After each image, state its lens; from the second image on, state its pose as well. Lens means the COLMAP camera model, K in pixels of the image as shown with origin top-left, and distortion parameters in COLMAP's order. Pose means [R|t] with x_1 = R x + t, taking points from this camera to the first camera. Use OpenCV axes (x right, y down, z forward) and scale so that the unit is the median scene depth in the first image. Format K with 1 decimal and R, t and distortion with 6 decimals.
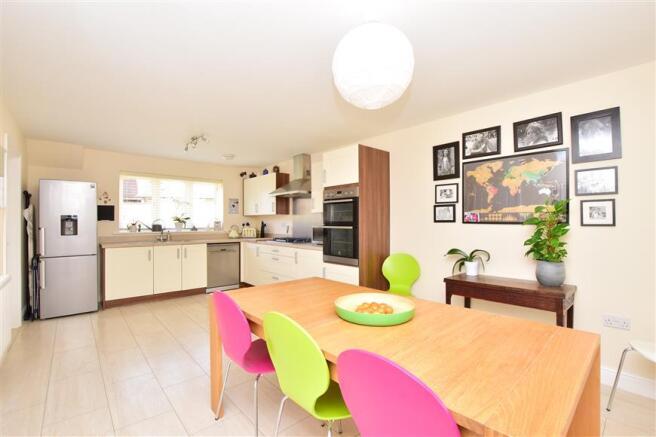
lens RADIAL K [[296.9, 0, 328.0], [0, 296.9, 218.5], [0, 0, 1]] dist [-0.024083, -0.000042]
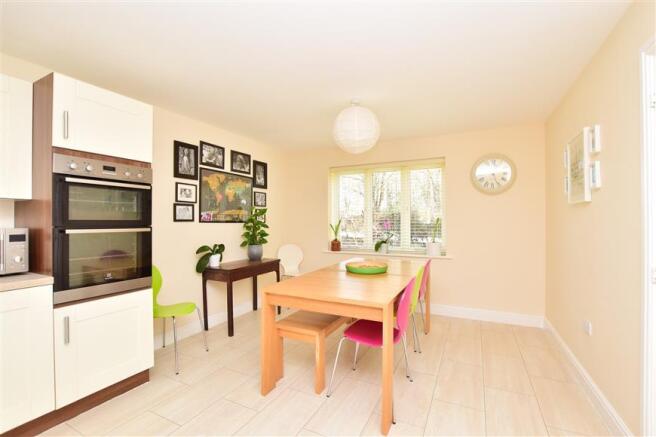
lens RADIAL K [[296.9, 0, 328.0], [0, 296.9, 218.5], [0, 0, 1]] dist [-0.024083, -0.000042]
pose [[-0.374951, 0.008387, 0.927007, -0.557421], [-0.009770, 0.999868, -0.012998, 0.008738], [-0.926993, -0.013930, -0.374819, 0.727467]]
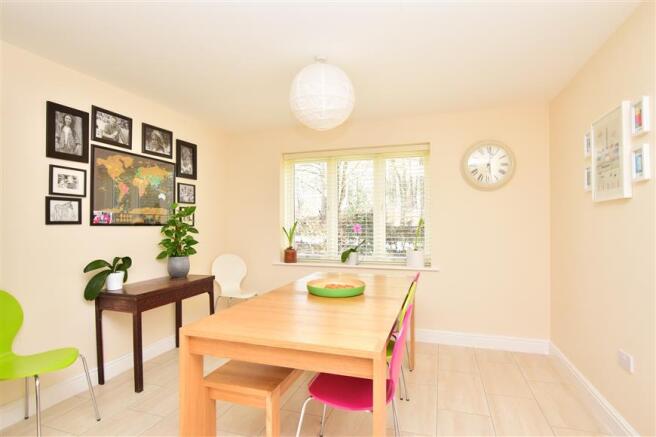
lens RADIAL K [[347.1, 0, 328.0], [0, 347.1, 218.5], [0, 0, 1]] dist [-0.018119, 0.000413]
pose [[-0.505812, 0.012664, 0.862551, -0.446944], [-0.008156, 0.999777, -0.019461, 0.008019], [-0.862605, -0.016879, -0.505596, 0.692678]]
